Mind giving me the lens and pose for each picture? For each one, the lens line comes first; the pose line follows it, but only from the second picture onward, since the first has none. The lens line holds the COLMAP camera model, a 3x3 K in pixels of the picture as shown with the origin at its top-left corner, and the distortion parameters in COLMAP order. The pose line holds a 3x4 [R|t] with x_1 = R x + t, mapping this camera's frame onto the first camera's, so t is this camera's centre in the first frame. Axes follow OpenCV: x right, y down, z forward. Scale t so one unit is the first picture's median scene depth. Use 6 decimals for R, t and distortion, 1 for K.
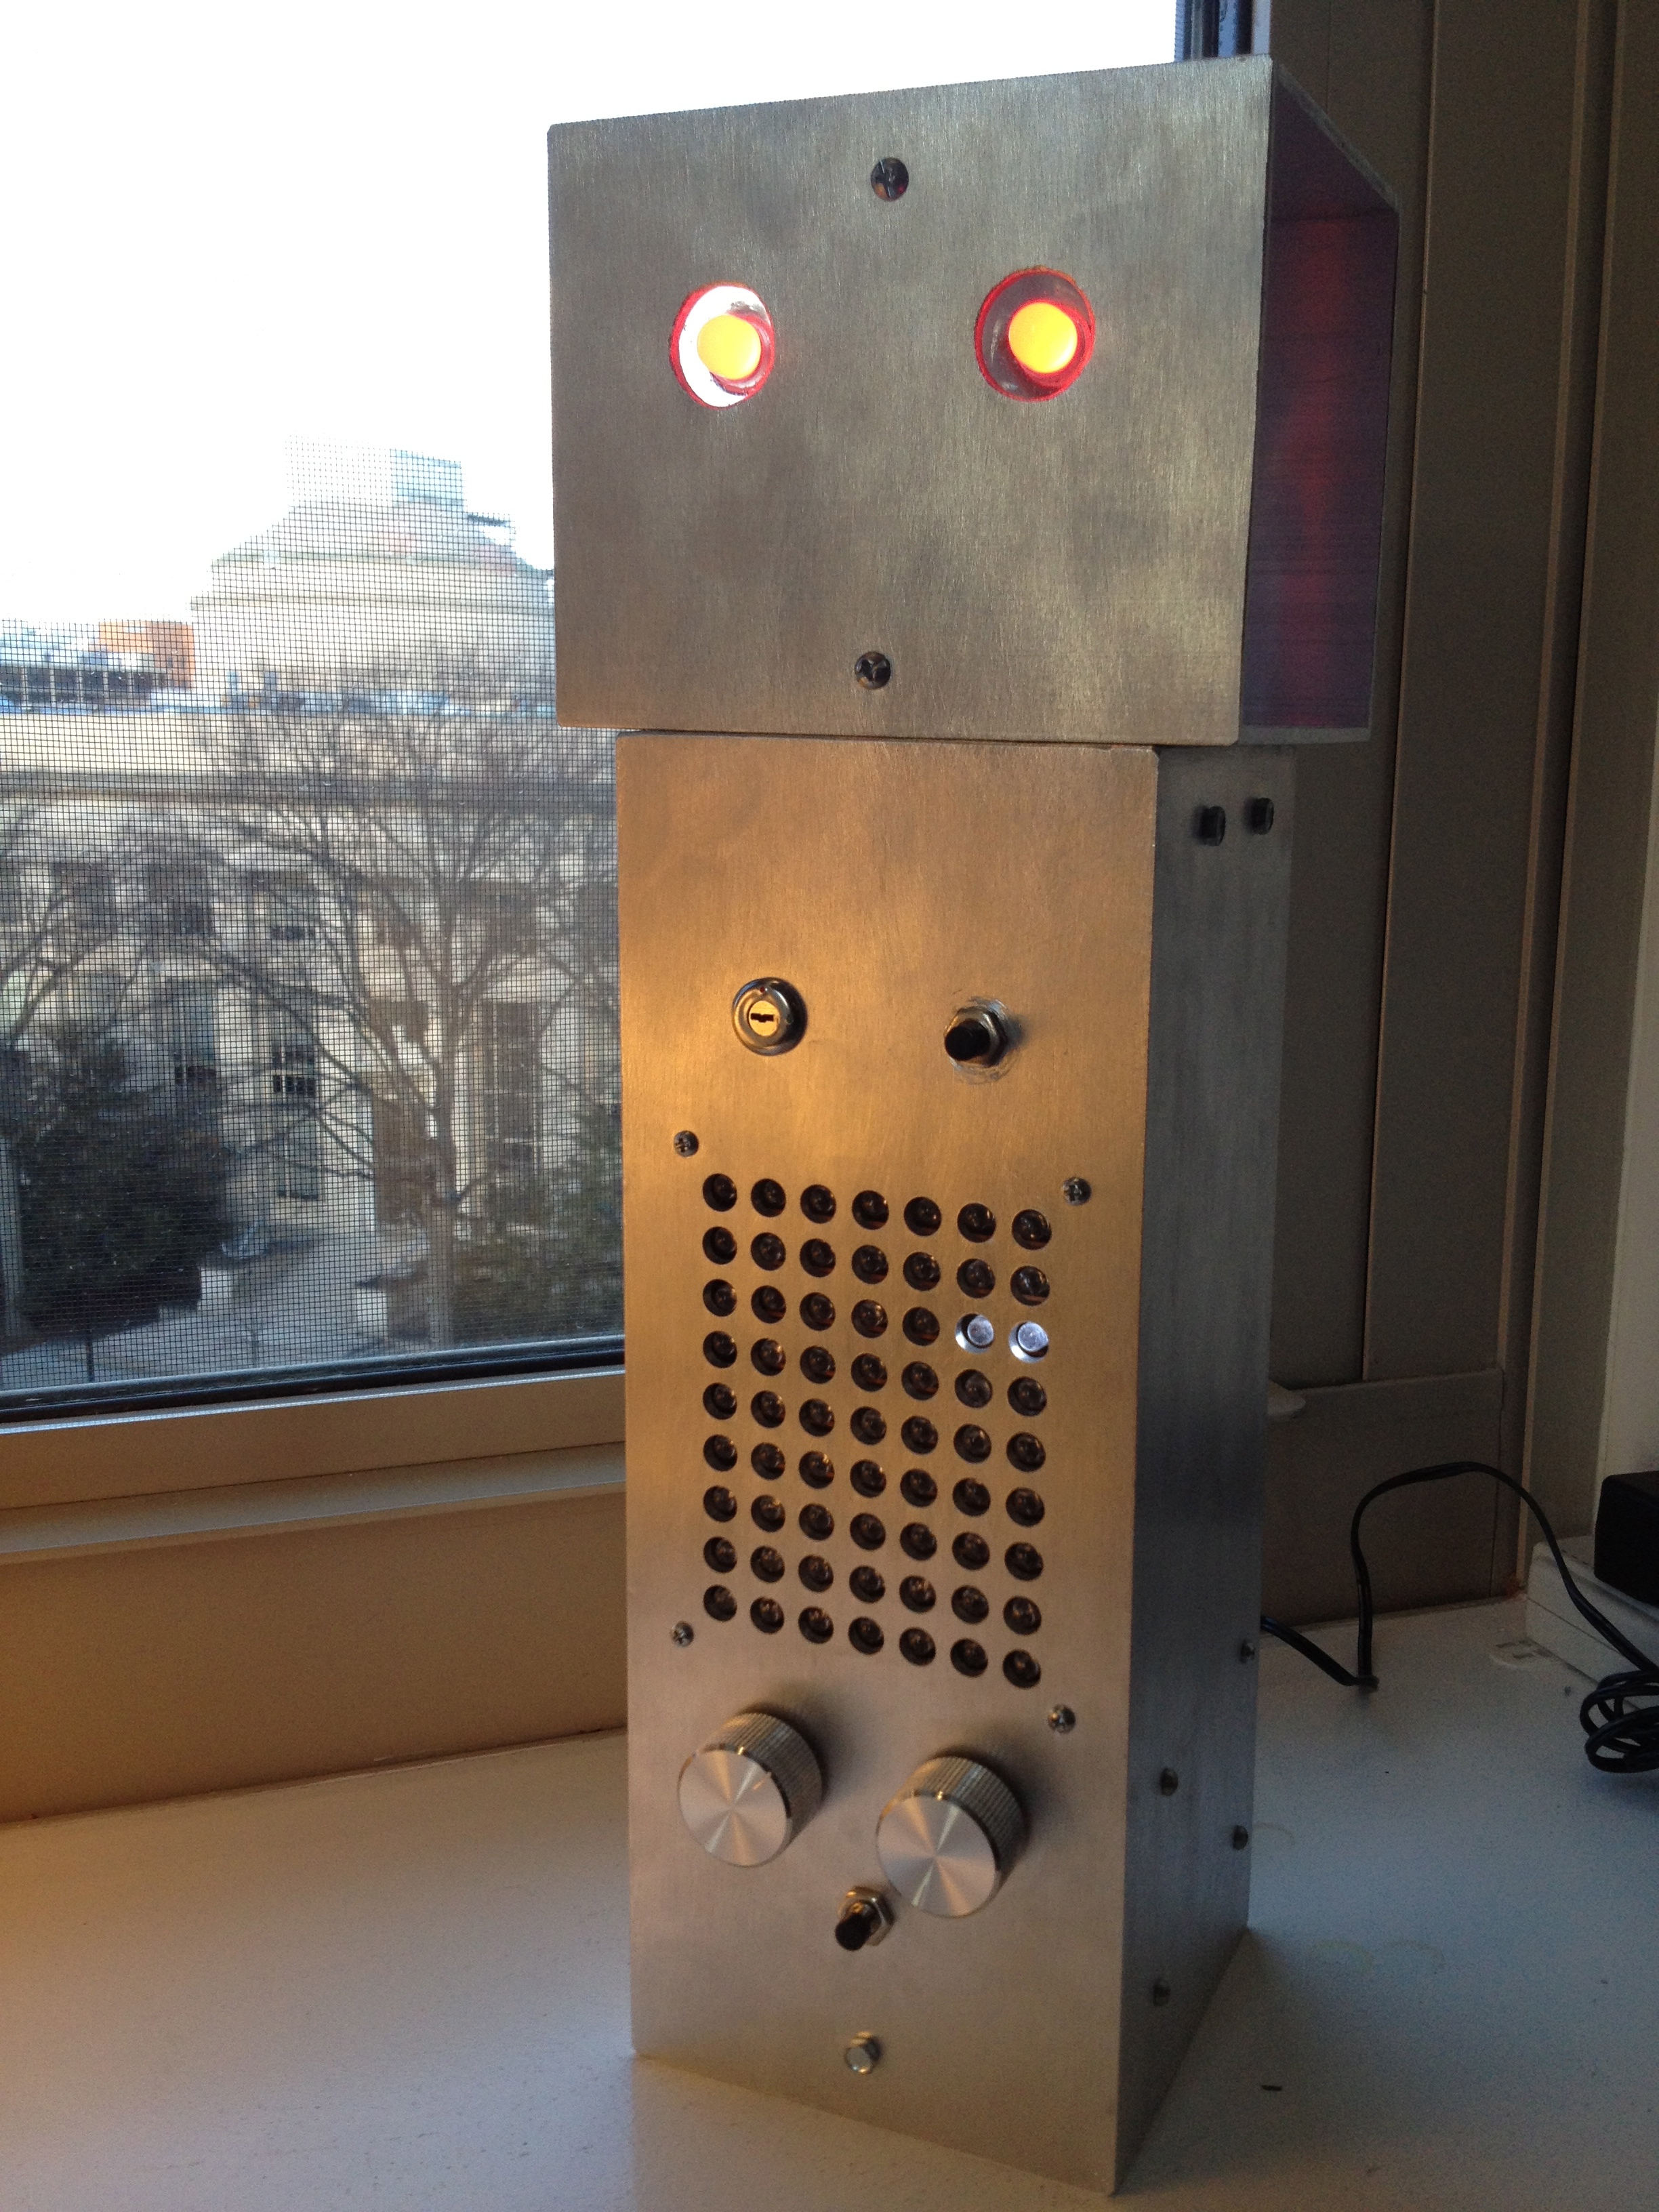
lens RADIAL K [[2221.5, 0, 829.5], [0, 2221.5, 1106.0], [0, 0, 1]] dist [0.194599, -0.431365]
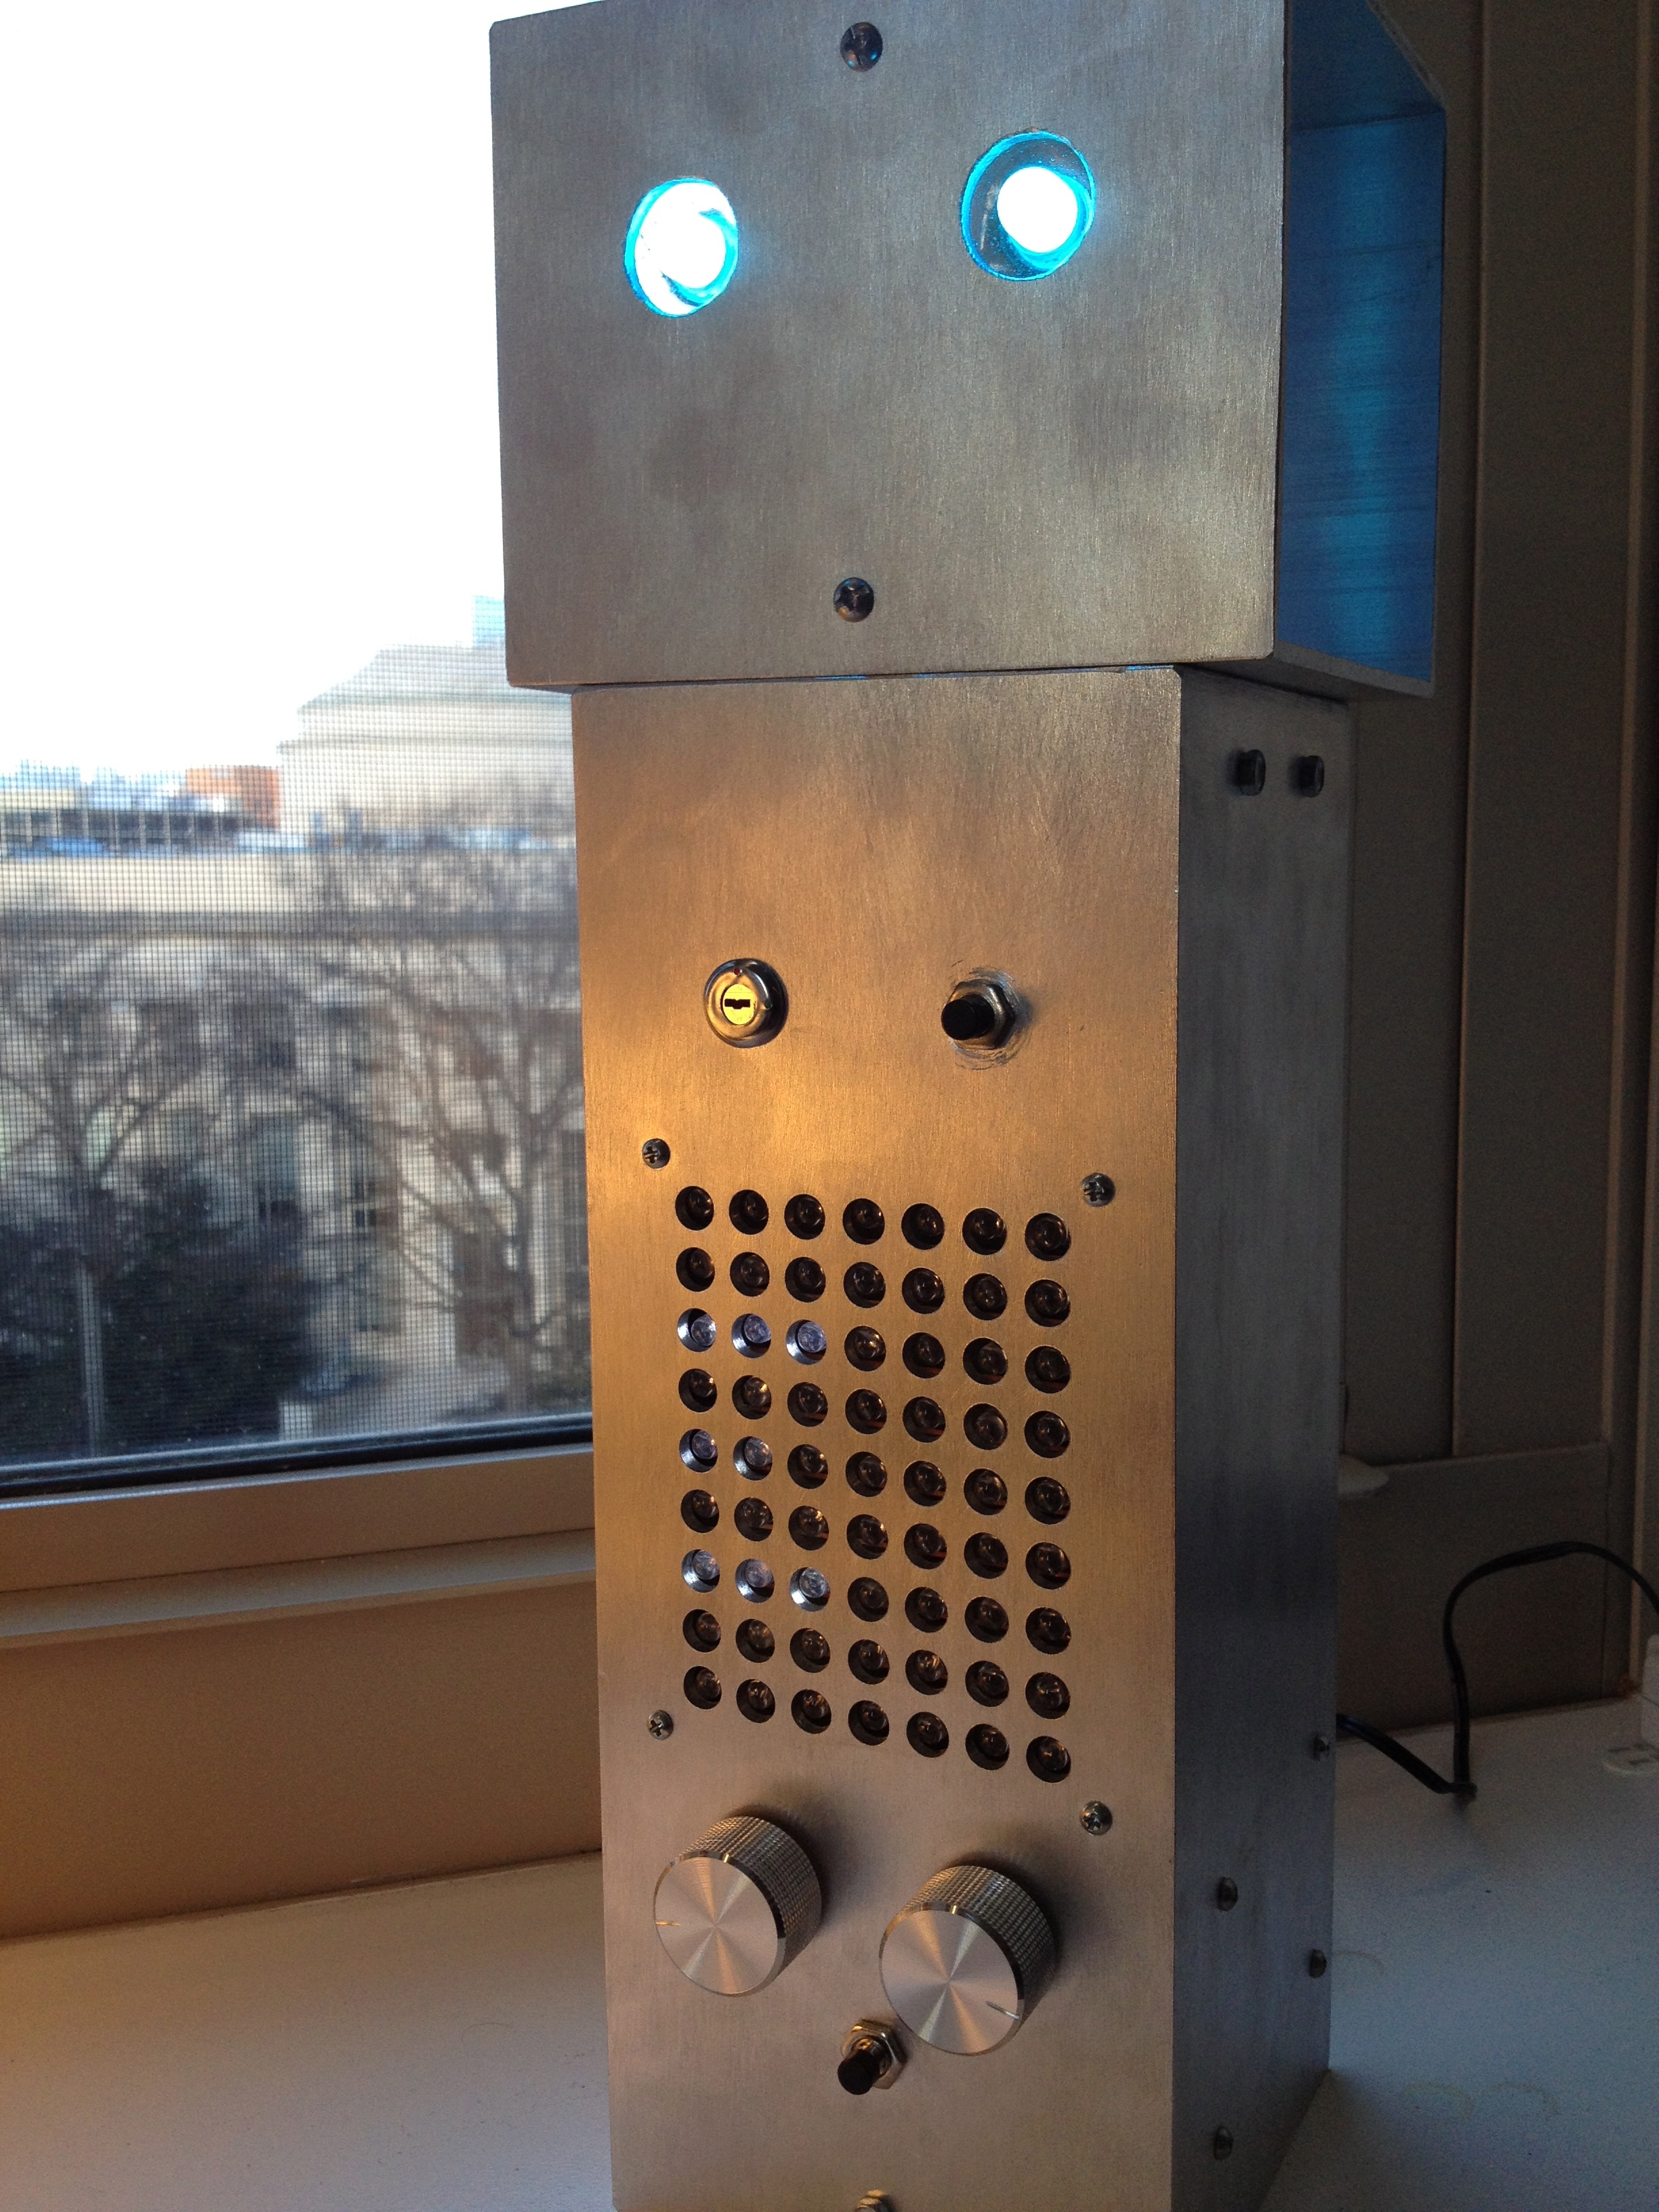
lens RADIAL K [[2241.9, 0, 829.5], [0, 2241.9, 1106.0], [0, 0, 1]] dist [0.180293, -0.474294]
pose [[0.999277, -0.014627, -0.035097, 0.036016], [0.012635, 0.998333, -0.056314, 0.050180], [0.035863, 0.055830, 0.997796, 0.122758]]
